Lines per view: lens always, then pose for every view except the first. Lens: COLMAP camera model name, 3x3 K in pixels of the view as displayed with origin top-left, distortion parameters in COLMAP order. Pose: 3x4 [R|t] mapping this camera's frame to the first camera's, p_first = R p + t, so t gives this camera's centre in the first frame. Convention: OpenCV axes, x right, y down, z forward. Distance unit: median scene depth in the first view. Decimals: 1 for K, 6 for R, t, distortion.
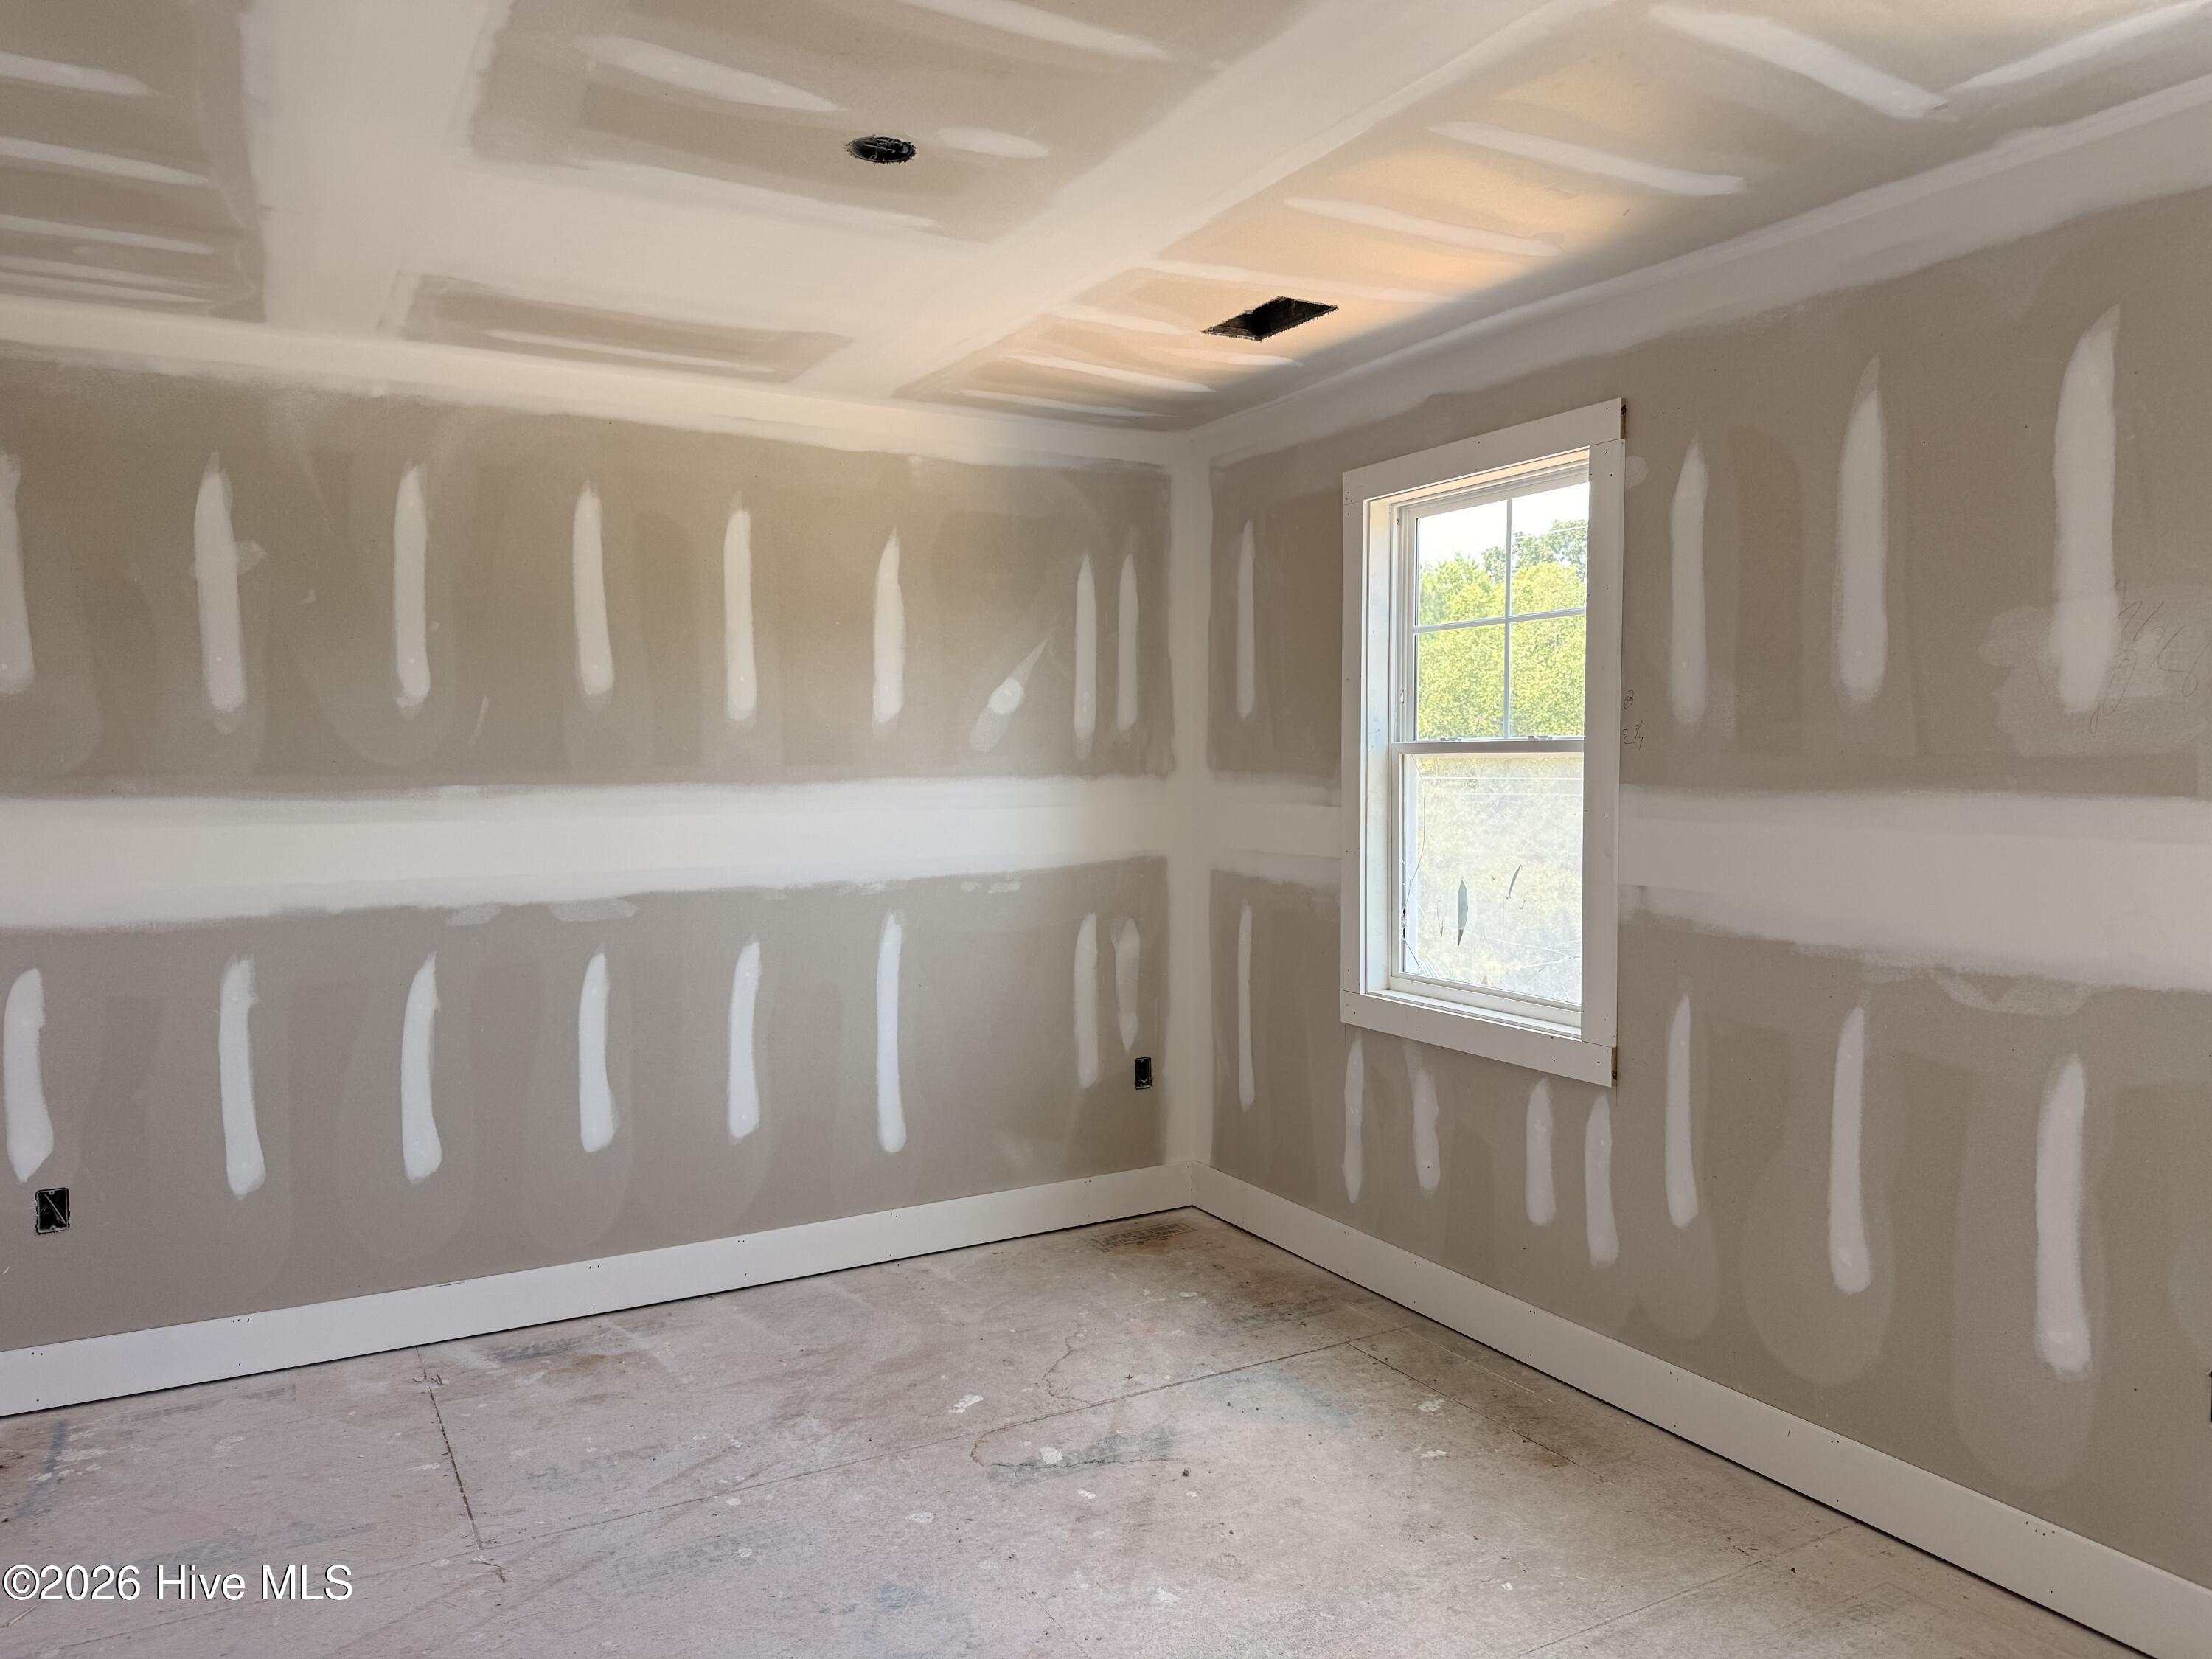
lens RADIAL K [[1529.9, 0, 1106.0], [0, 1529.9, 829.5], [0, 0, 1]] dist [0.000908, -0.001347]
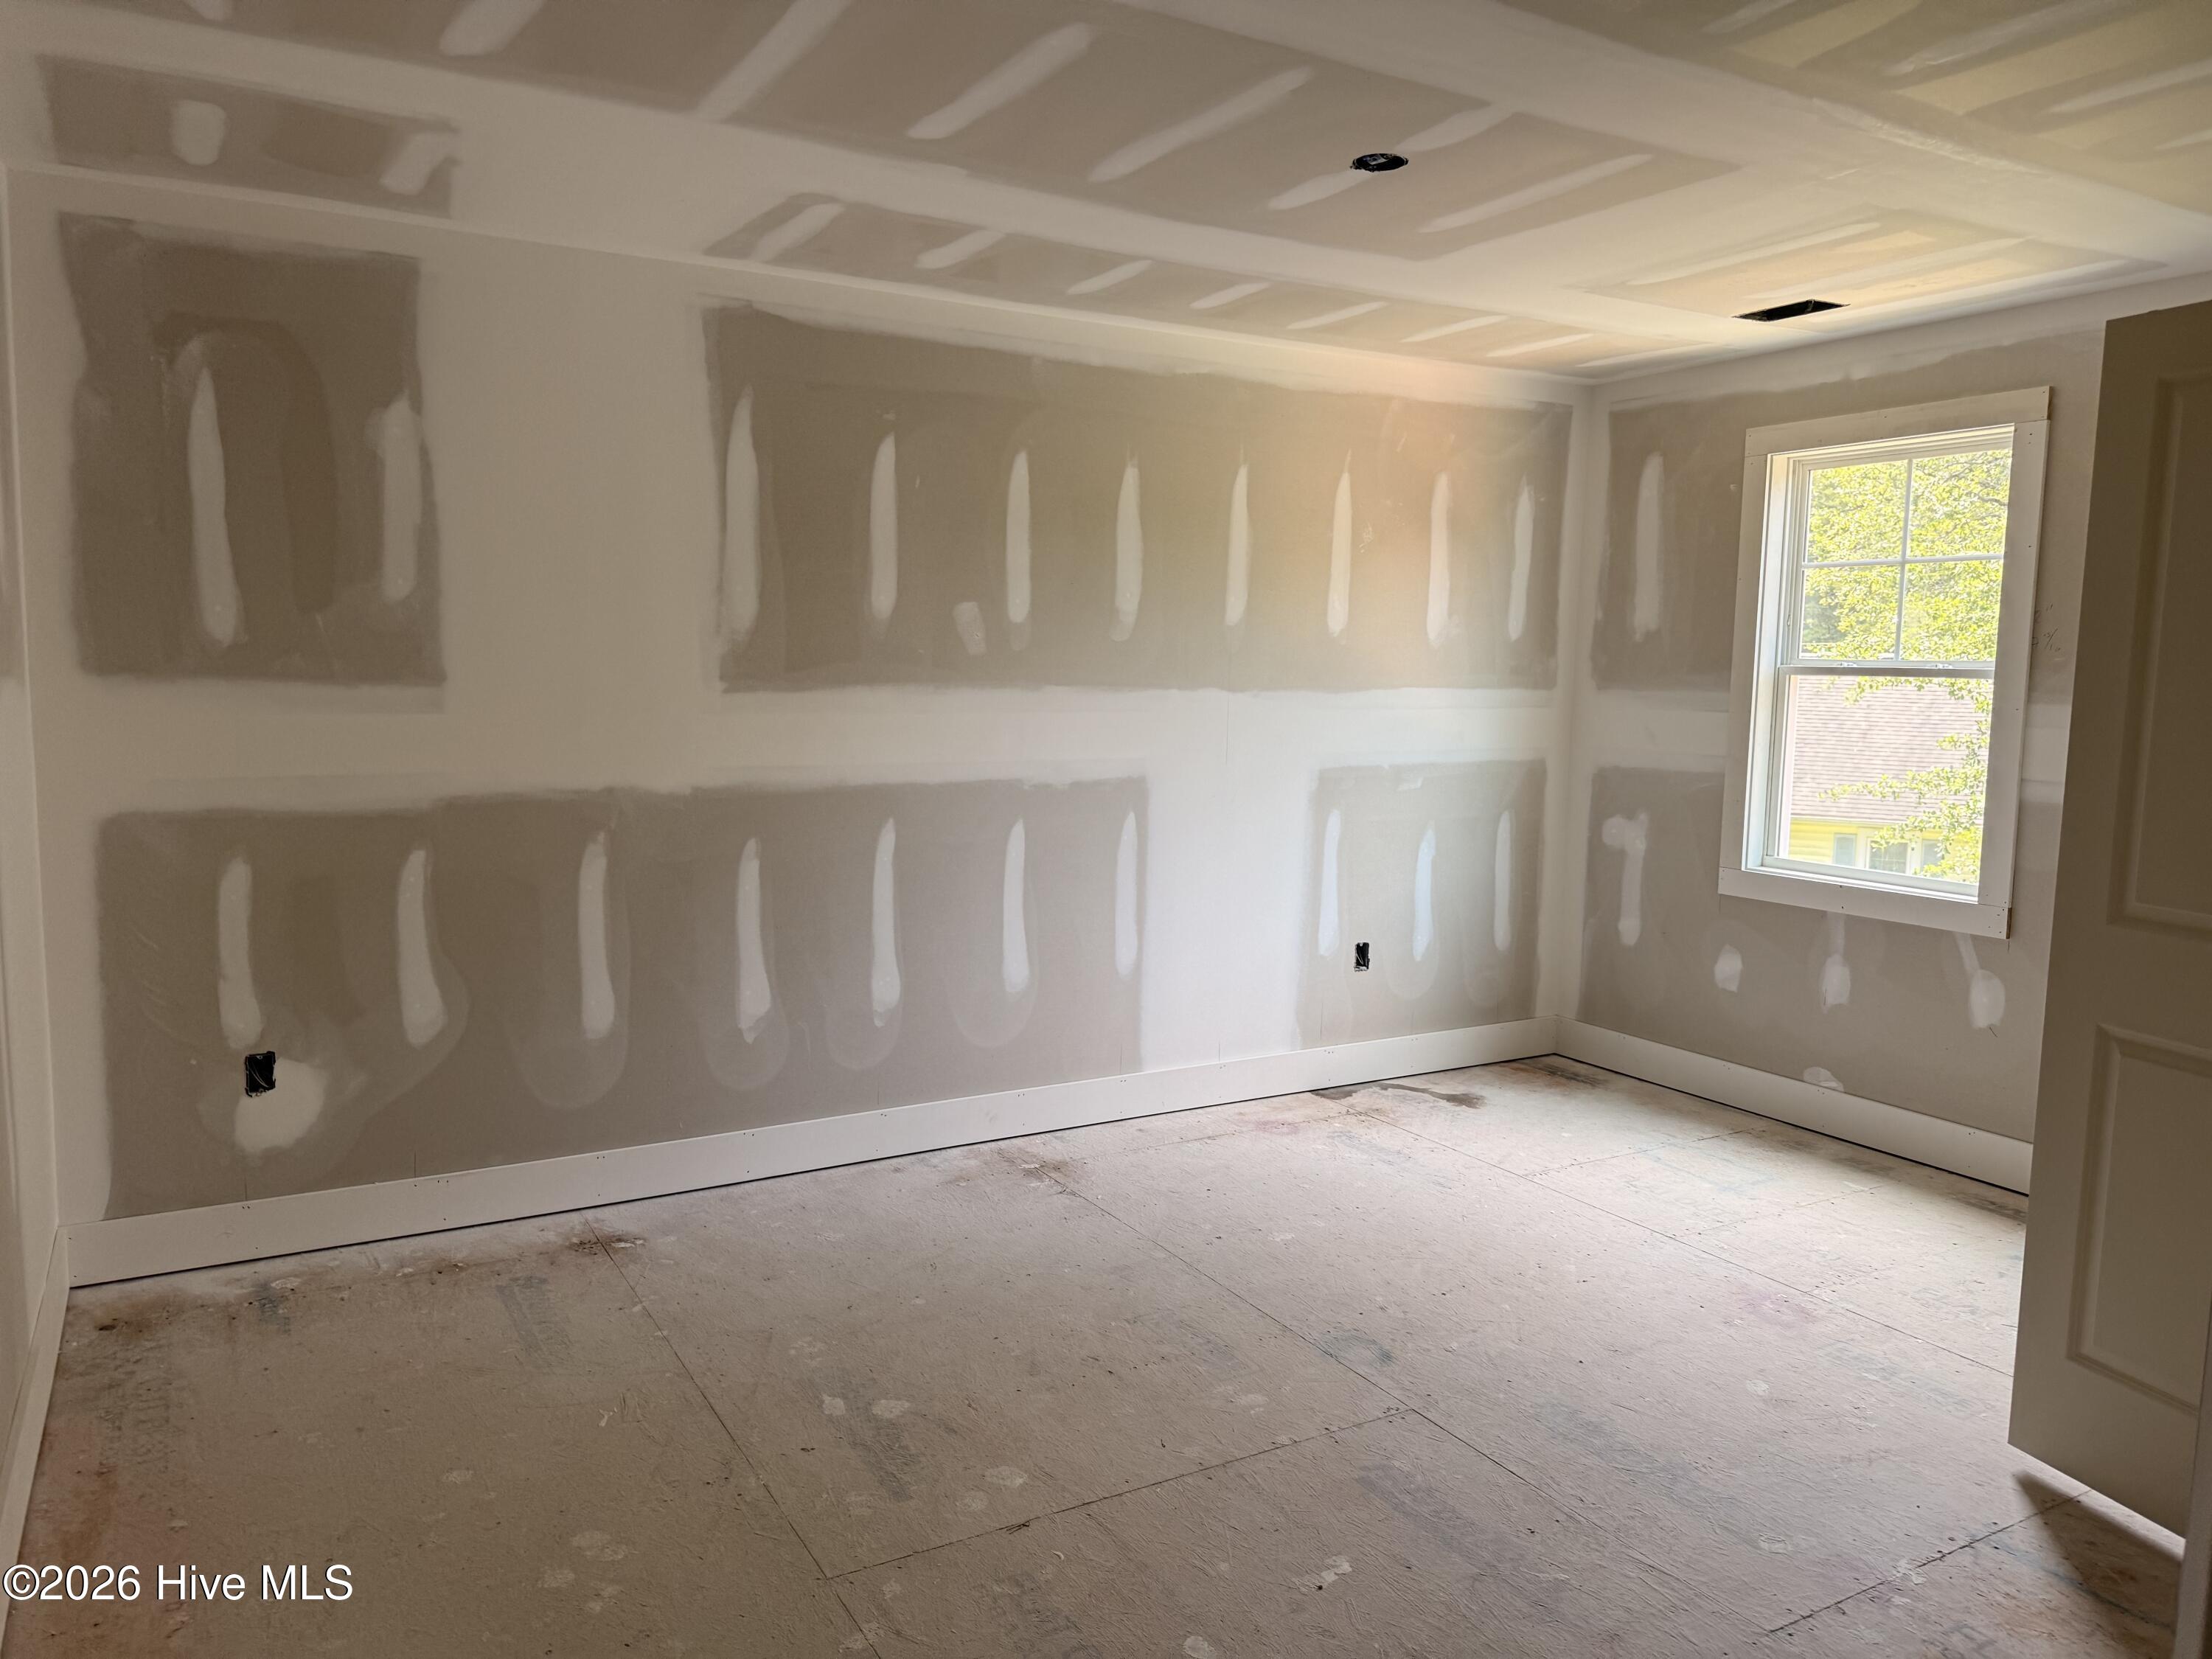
lens RADIAL K [[1545.0, 0, 1107.6], [0, 1545.0, 906.2], [0, 0, 1]] dist [-0.007283, -0.004568]
pose [[0.999364, 0.017981, 0.030808, -0.372276], [-0.021207, 0.993947, 0.107790, 0.012864], [-0.028683, -0.108375, 0.993696, -0.203641]]
